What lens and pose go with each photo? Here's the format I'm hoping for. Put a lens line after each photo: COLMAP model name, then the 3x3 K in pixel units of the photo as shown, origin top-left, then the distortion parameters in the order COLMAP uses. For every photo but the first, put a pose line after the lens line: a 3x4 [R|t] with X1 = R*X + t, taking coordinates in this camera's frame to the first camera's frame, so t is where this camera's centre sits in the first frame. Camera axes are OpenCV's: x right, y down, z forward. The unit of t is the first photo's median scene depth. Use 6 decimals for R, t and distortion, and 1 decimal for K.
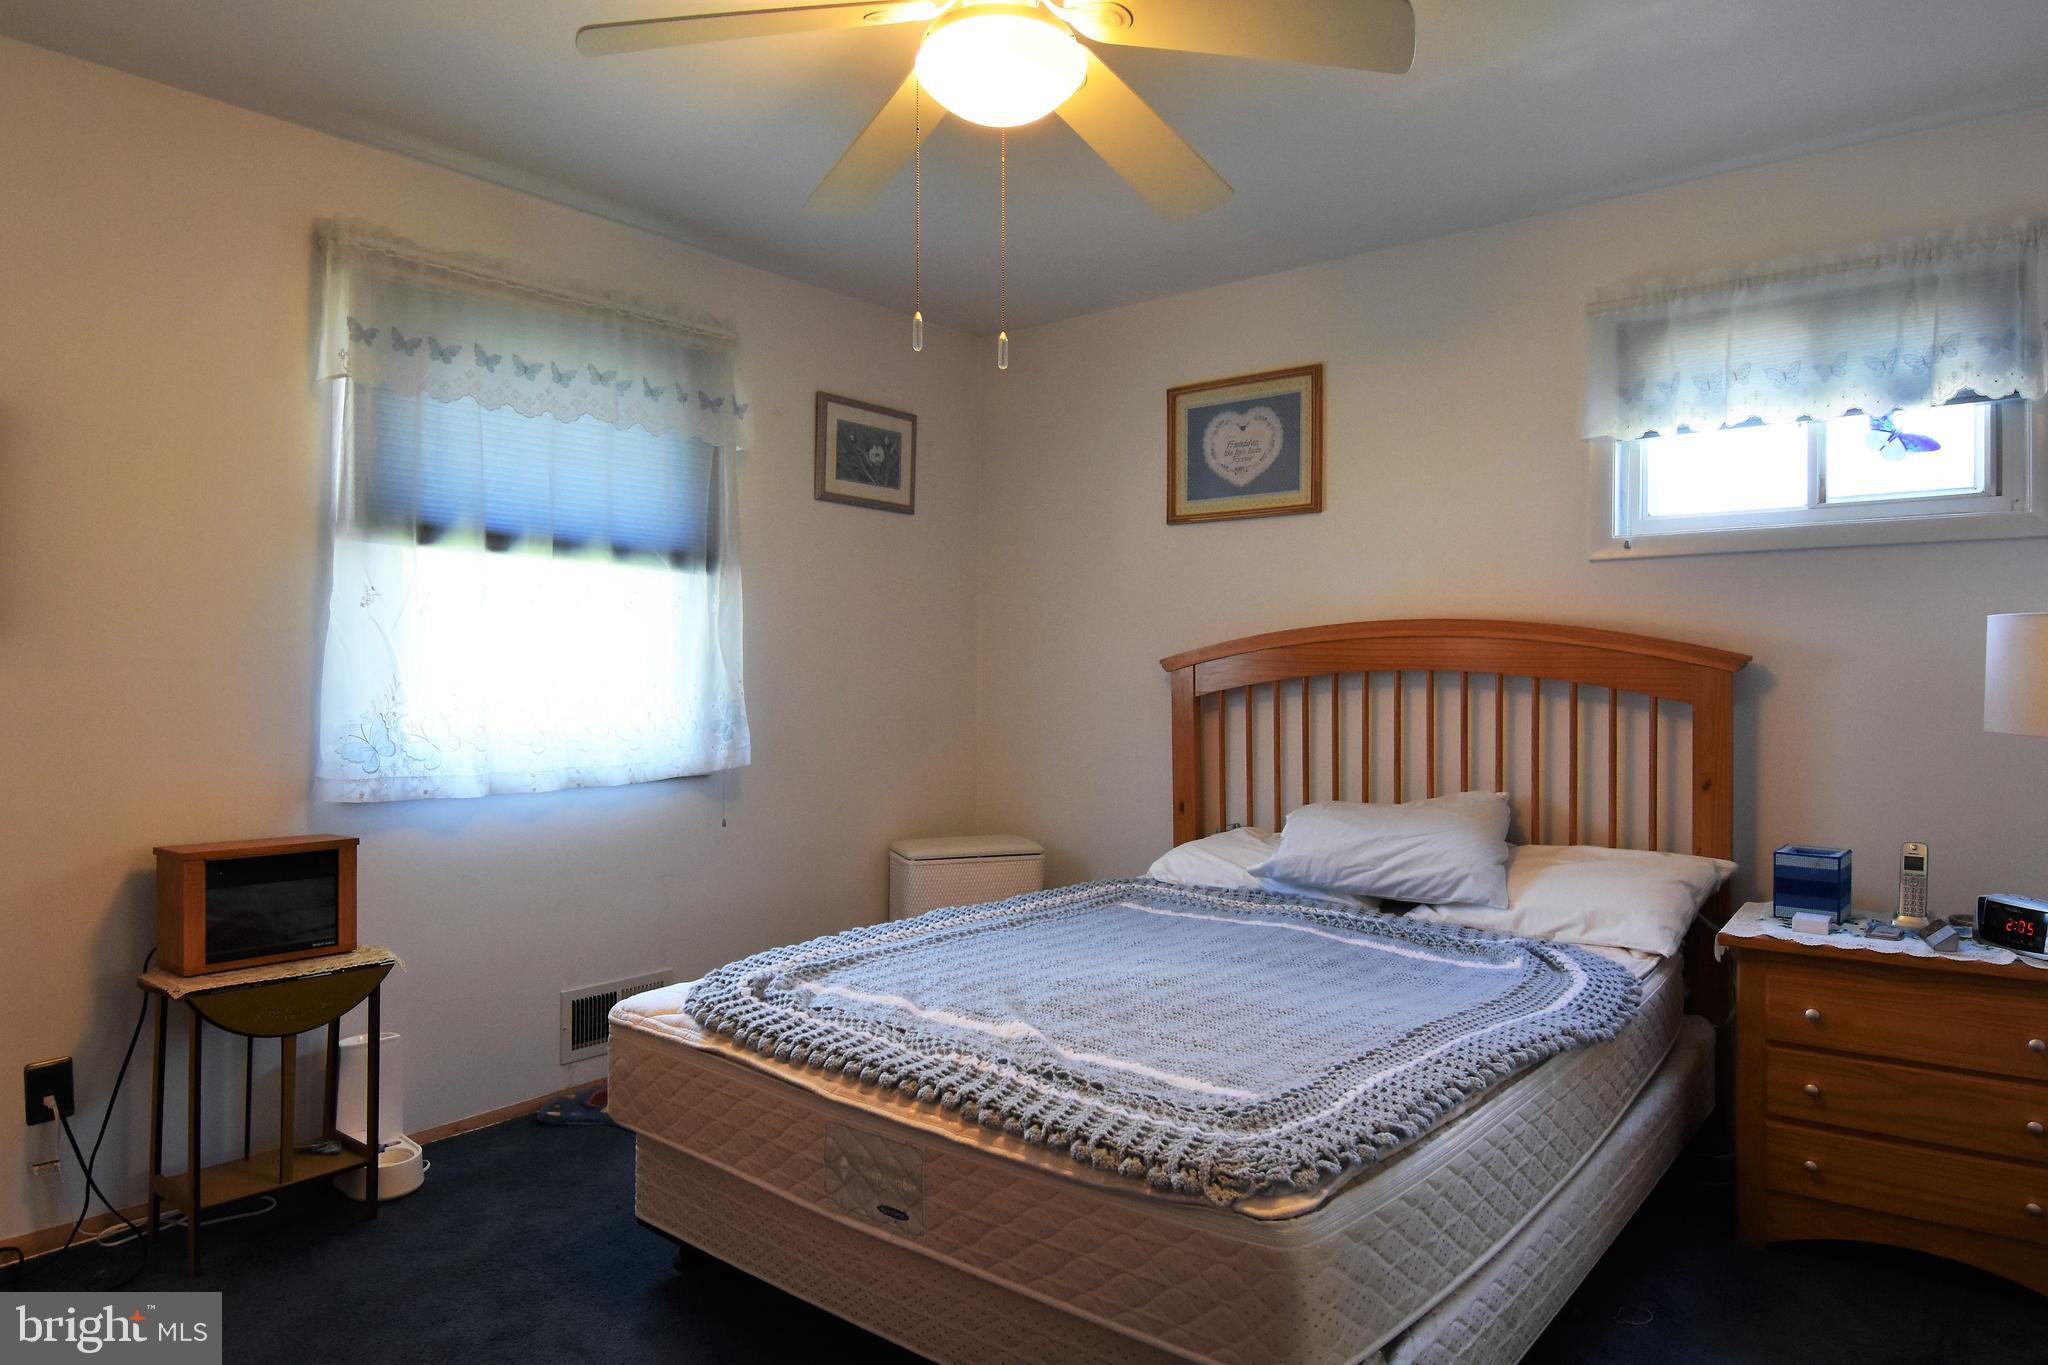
lens RADIAL K [[1248.0, 0, 1042.1], [0, 1248.0, 679.5], [0, 0, 1]] dist [-0.002158, -0.015773]
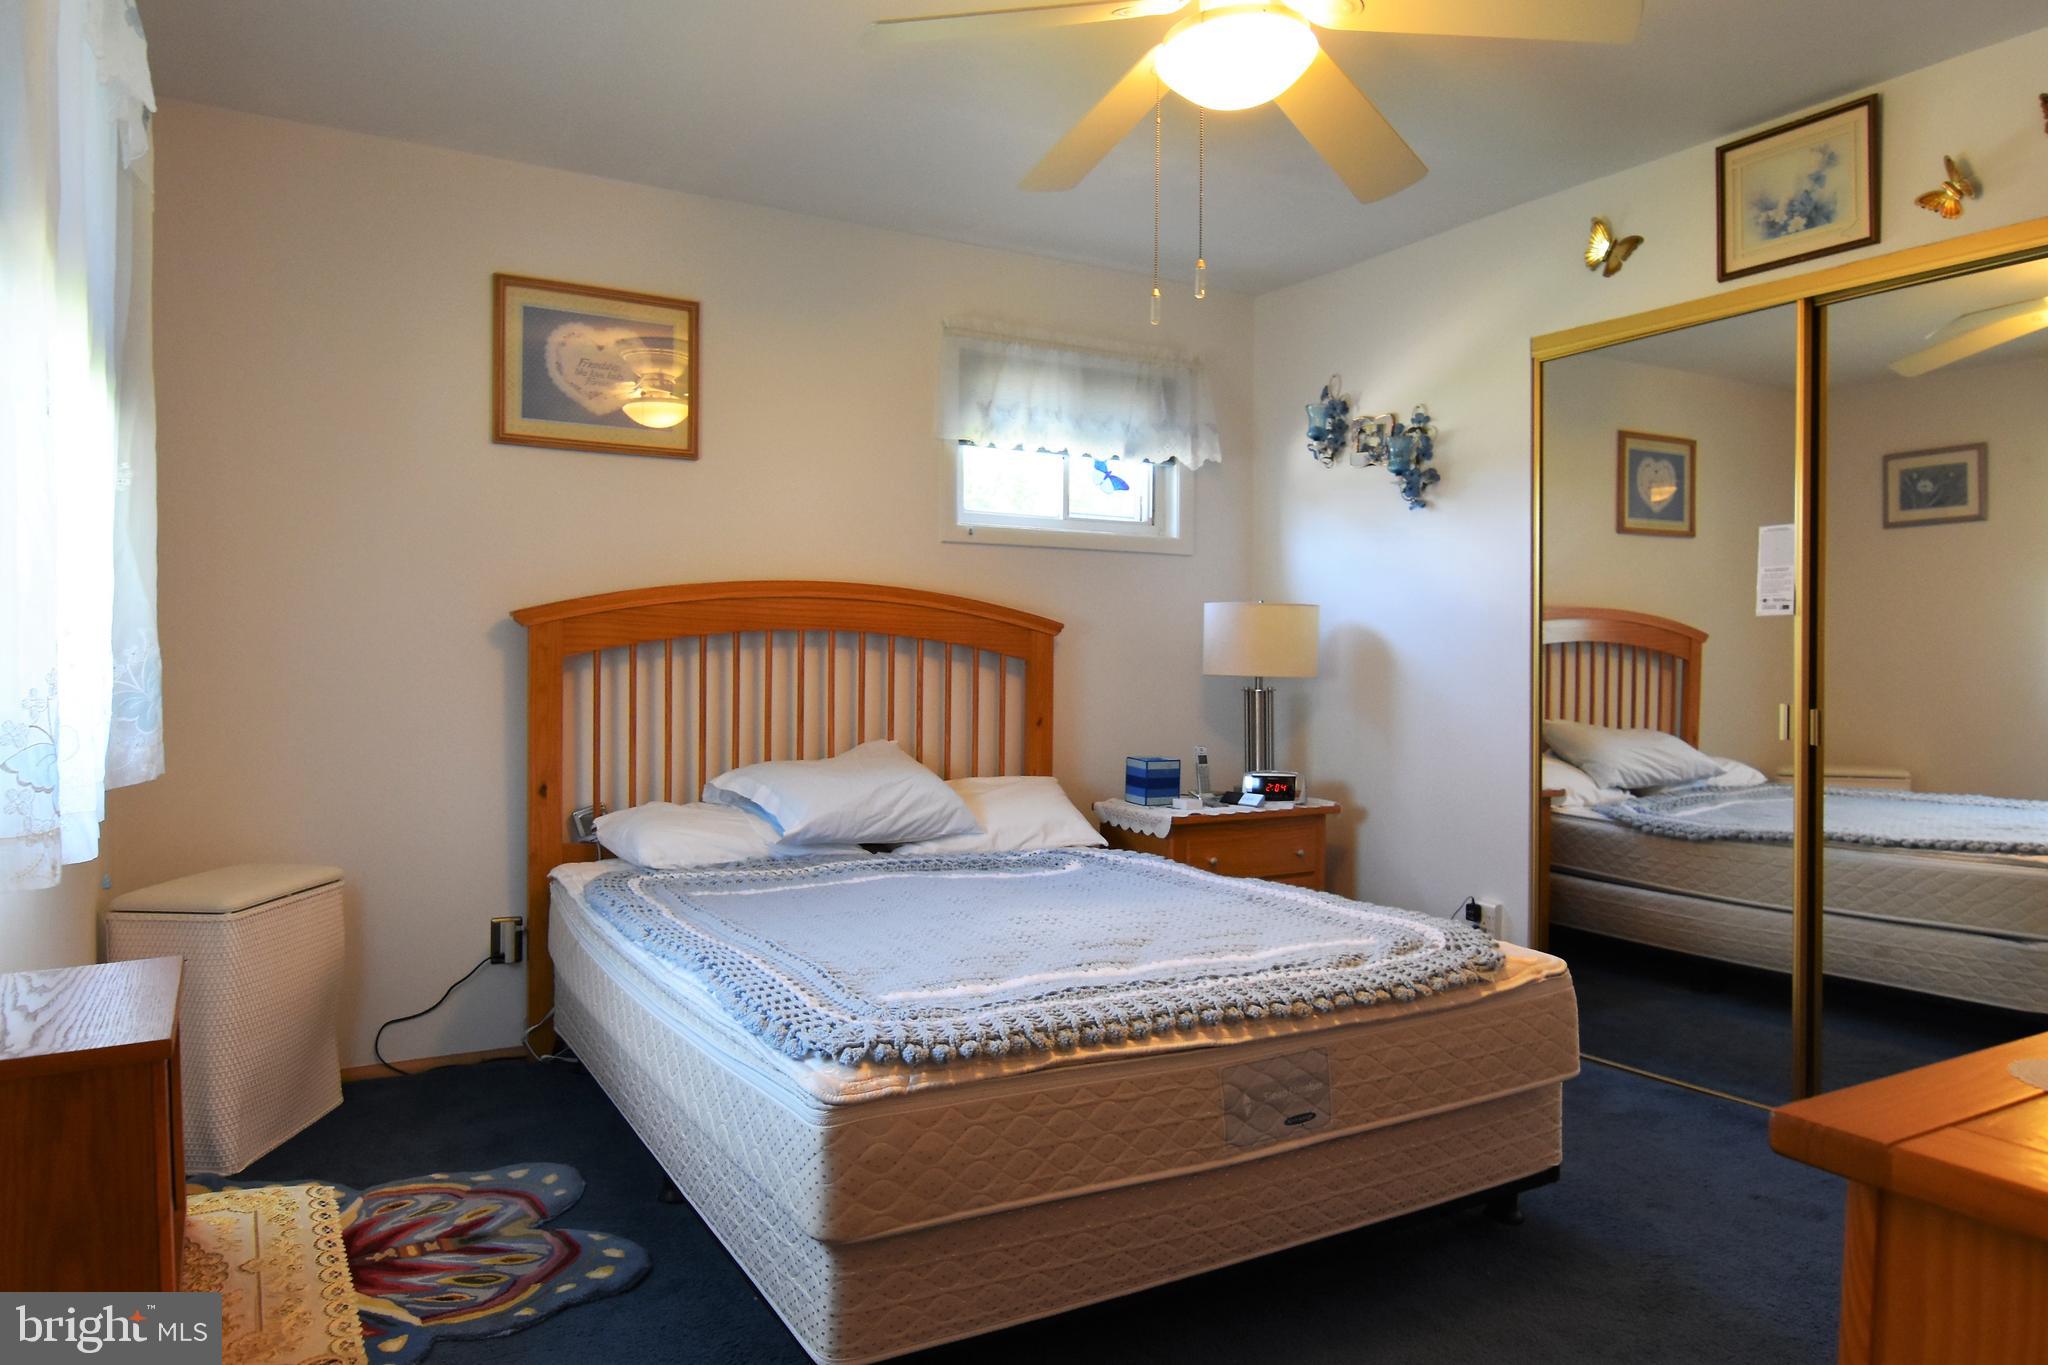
lens RADIAL K [[1350.9, 0, 1024.0], [0, 1350.9, 682.5], [0, 0, 1]] dist [0.000630, -0.004193]
pose [[0.358300, -0.014906, 0.933487, -0.798210], [-0.004066, 0.999838, 0.017527, 0.018352], [-0.933598, -0.010075, 0.358182, 0.498104]]
